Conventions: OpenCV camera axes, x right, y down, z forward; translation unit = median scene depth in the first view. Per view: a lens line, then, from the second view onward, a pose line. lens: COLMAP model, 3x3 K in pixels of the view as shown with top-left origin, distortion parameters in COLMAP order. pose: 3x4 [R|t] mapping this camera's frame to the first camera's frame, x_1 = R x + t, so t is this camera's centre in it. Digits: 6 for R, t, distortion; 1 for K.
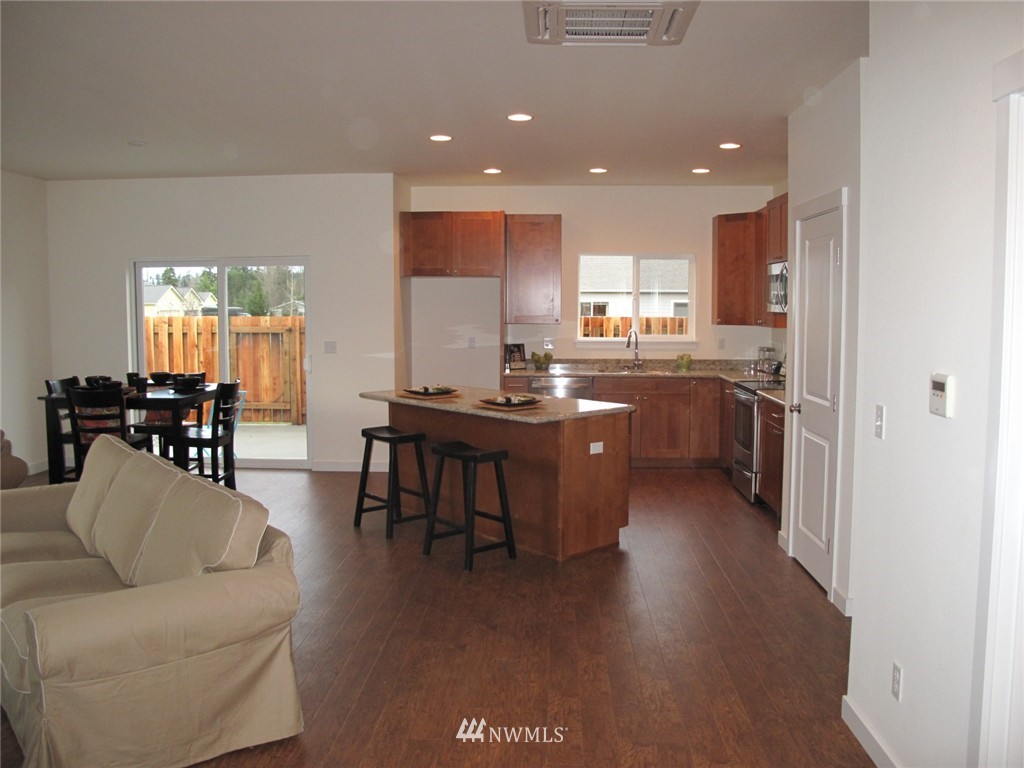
lens RADIAL K [[858.6, 0, 516.3], [0, 858.6, 377.7], [0, 0, 1]] dist [-0.148119, 0.118009]
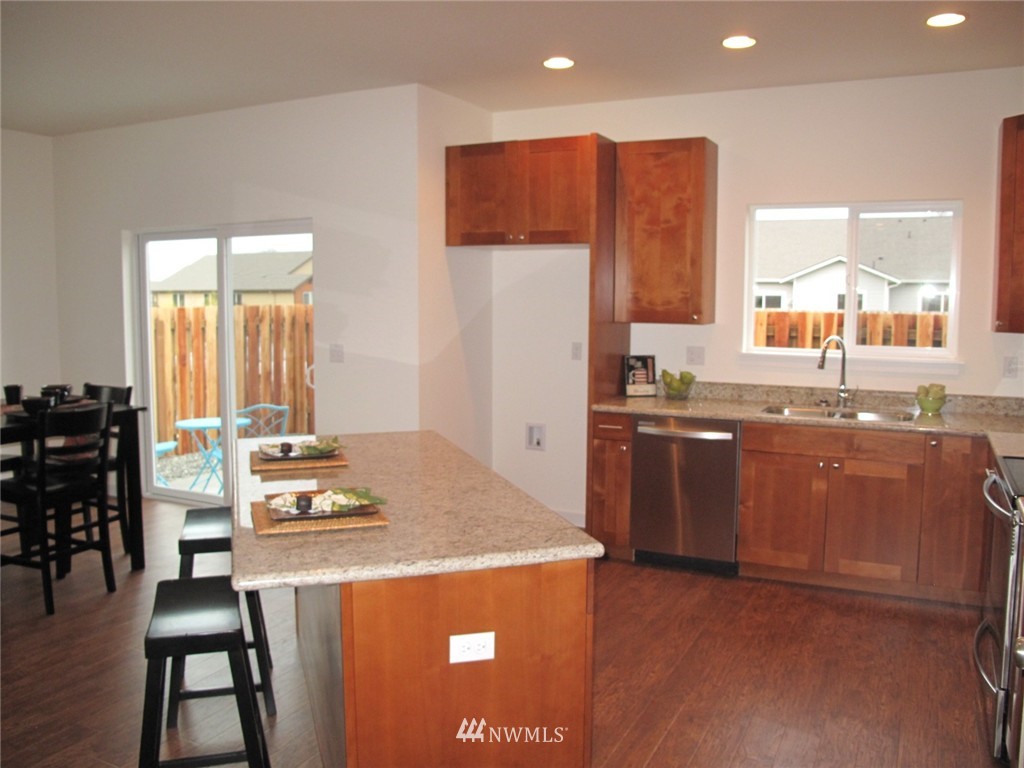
lens RADIAL K [[858.6, 0, 516.3], [0, 858.6, 377.7], [0, 0, 1]] dist [-0.148119, 0.118009]
pose [[0.914715, 0.041621, -0.401950, 0.166472], [-0.037904, 0.999133, 0.017199, -0.030544], [0.402318, -0.000496, 0.915500, 0.403980]]
